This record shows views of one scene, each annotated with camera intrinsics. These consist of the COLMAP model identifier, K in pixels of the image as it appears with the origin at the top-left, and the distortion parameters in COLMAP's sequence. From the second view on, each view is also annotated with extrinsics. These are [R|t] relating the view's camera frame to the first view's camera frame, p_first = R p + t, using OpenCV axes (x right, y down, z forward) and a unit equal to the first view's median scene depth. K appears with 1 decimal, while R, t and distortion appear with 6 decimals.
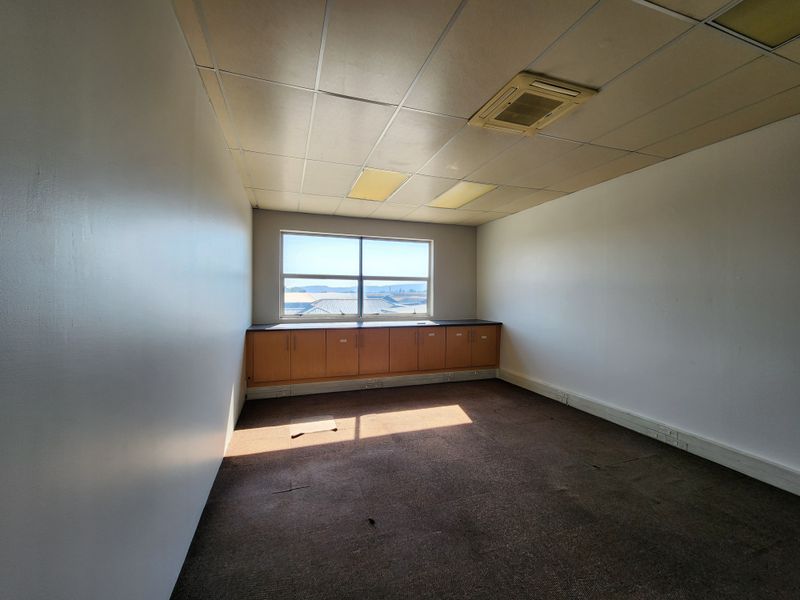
lens RADIAL K [[383.5, 0, 401.4], [0, 383.5, 298.8], [0, 0, 1]] dist [-0.000509, -0.000109]
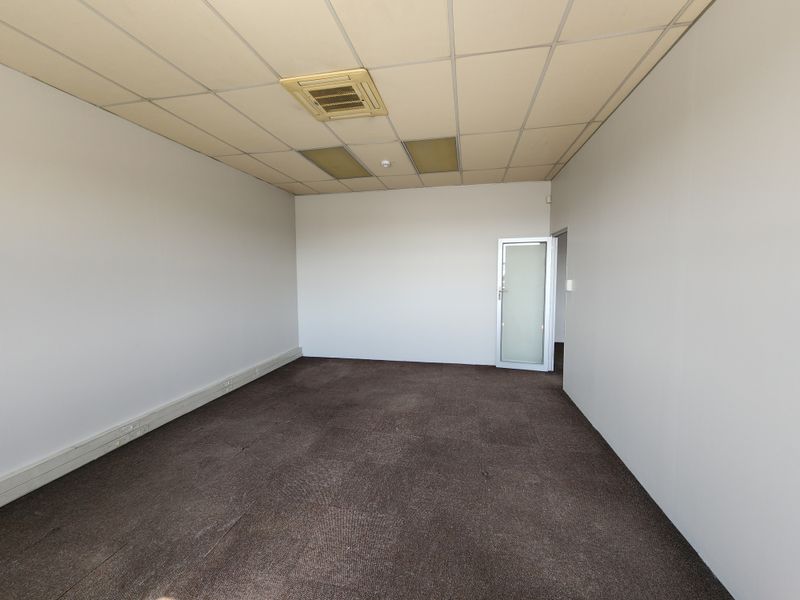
lens RADIAL K [[326.6, 0, 399.1], [0, 326.6, 295.9], [0, 0, 1]] dist [-0.000156, -0.000136]
pose [[-0.869802, -0.031904, 0.492369, -0.211603], [0.011696, 0.996294, 0.085218, -0.015956], [-0.493263, 0.079881, -0.866205, 1.313234]]
